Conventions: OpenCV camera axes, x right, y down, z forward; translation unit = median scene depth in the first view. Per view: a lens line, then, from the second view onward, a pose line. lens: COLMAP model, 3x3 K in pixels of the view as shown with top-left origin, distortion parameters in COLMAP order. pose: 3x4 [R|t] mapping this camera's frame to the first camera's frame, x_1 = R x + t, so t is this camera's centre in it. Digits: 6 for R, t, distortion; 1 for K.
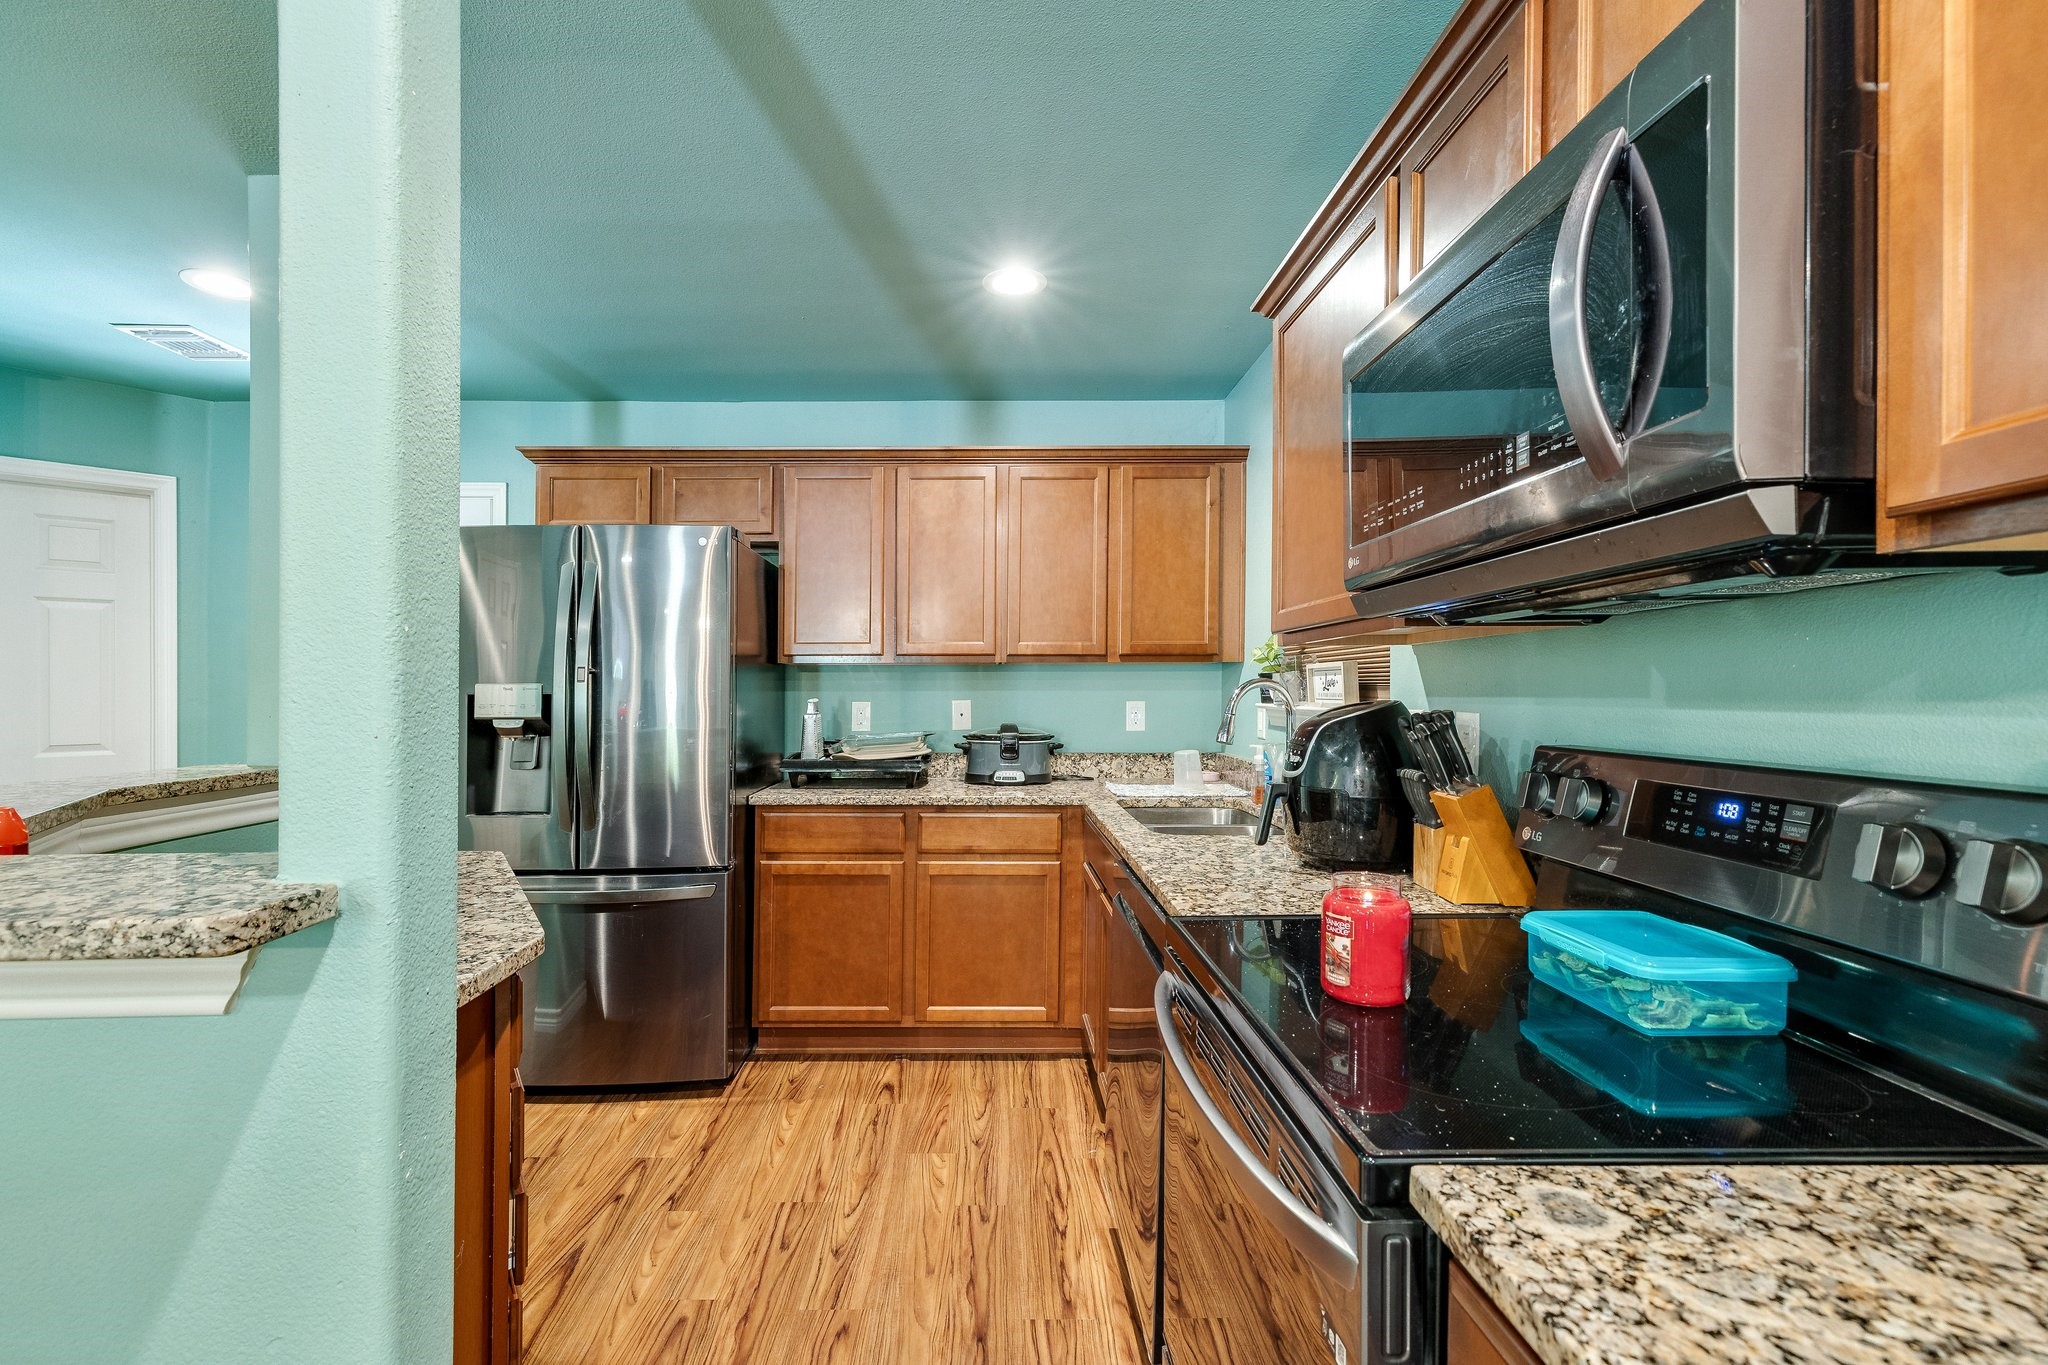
lens RADIAL K [[877.5, 0, 1035.9], [0, 877.5, 678.6], [0, 0, 1]] dist [0.002913, 0.000453]
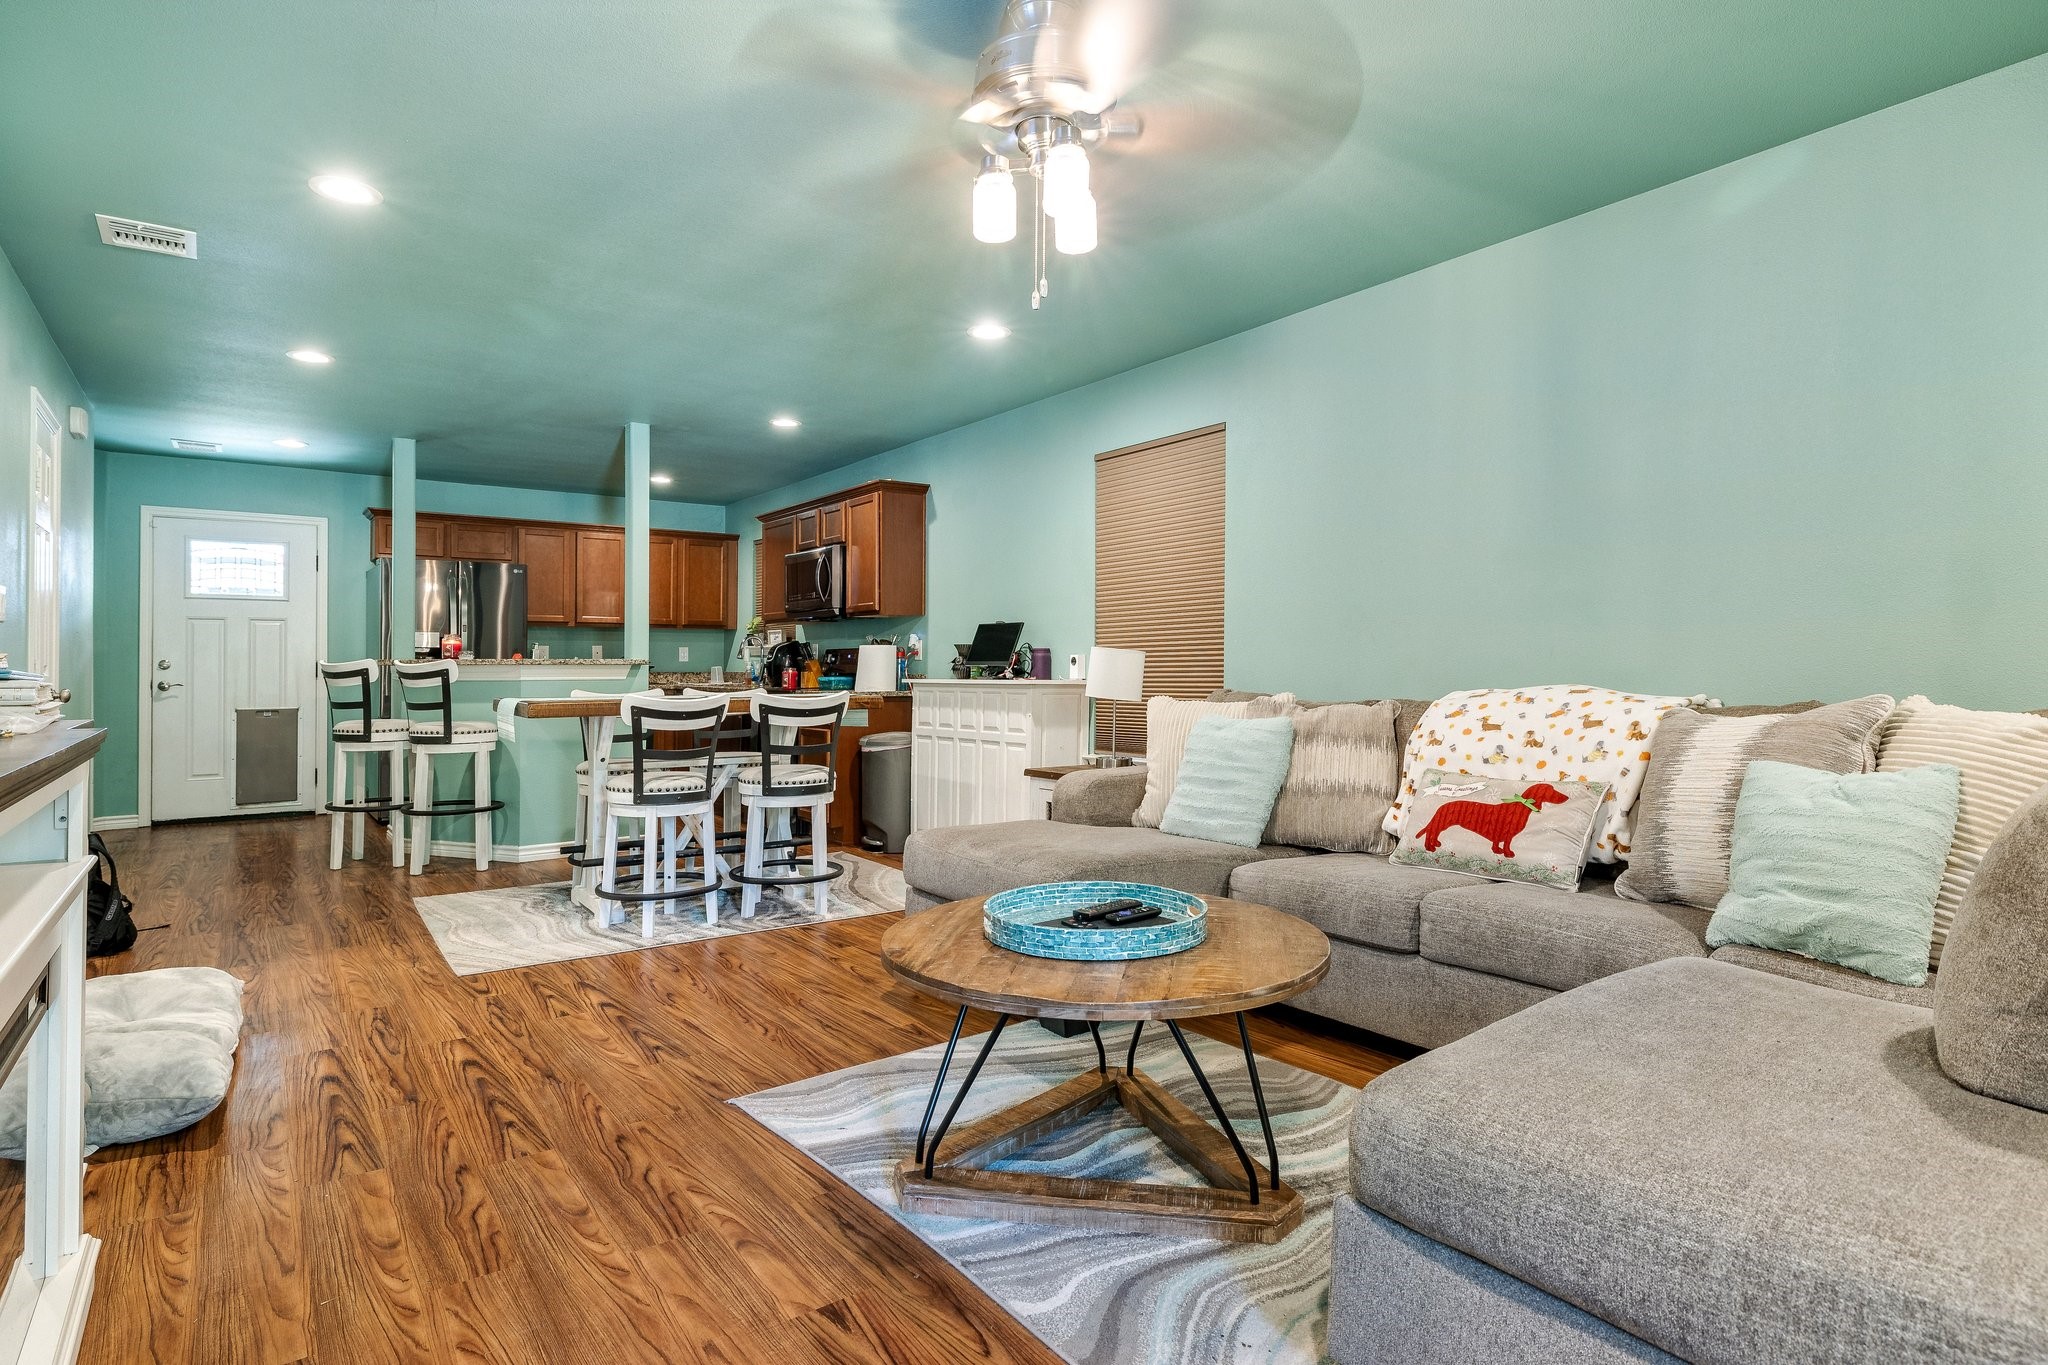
lens RADIAL K [[1083.5, 0, 1018.3], [0, 1083.5, 621.1], [0, 0, 1]] dist [0.000058, 0.000164]
pose [[0.843393, 0.022787, 0.536814, -0.755966], [-0.007507, 0.999502, -0.030634, 0.046920], [-0.537245, 0.021807, 0.843144, -2.021560]]
